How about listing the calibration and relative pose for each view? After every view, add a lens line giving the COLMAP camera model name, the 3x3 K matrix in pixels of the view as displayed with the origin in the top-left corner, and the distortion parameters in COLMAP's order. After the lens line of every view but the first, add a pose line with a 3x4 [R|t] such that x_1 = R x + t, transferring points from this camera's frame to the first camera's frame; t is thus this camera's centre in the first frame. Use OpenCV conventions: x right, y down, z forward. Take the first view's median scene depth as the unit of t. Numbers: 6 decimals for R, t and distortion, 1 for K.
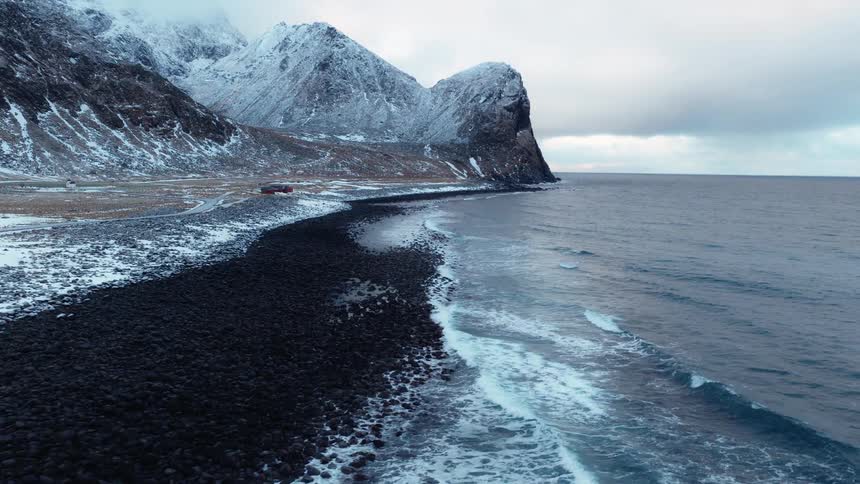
lens RADIAL K [[732.1, 0, 432.4], [0, 732.1, 243.0], [0, 0, 1]] dist [-0.015889, 0.043347]
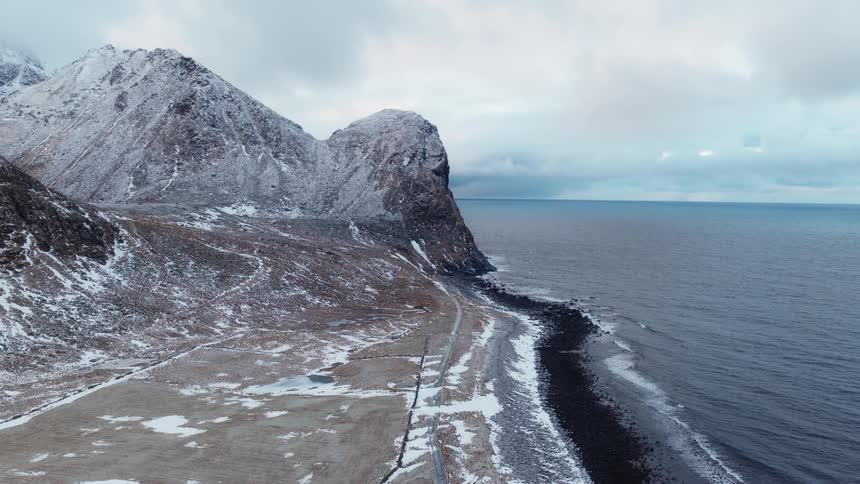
lens RADIAL K [[732.1, 0, 432.7], [0, 732.1, 242.9], [0, 0, 1]] dist [-0.015889, 0.043347]
pose [[0.961555, -0.018361, 0.273997, -0.115972], [0.026810, 0.999273, -0.027121, -0.077359], [-0.273299, 0.033424, 0.961348, 0.206983]]
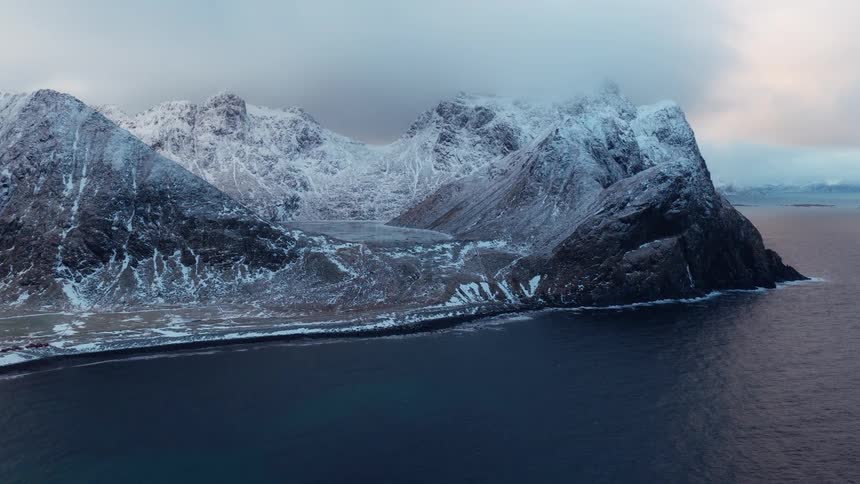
lens RADIAL K [[732.1, 0, 429.1], [0, 732.1, 241.5], [0, 0, 1]] dist [-0.015889, 0.043347]
pose [[0.696691, 0.043106, -0.716075, 0.575642], [-0.065166, 0.997869, -0.003332, -0.125748], [0.714406, 0.048985, 0.698015, 0.129643]]
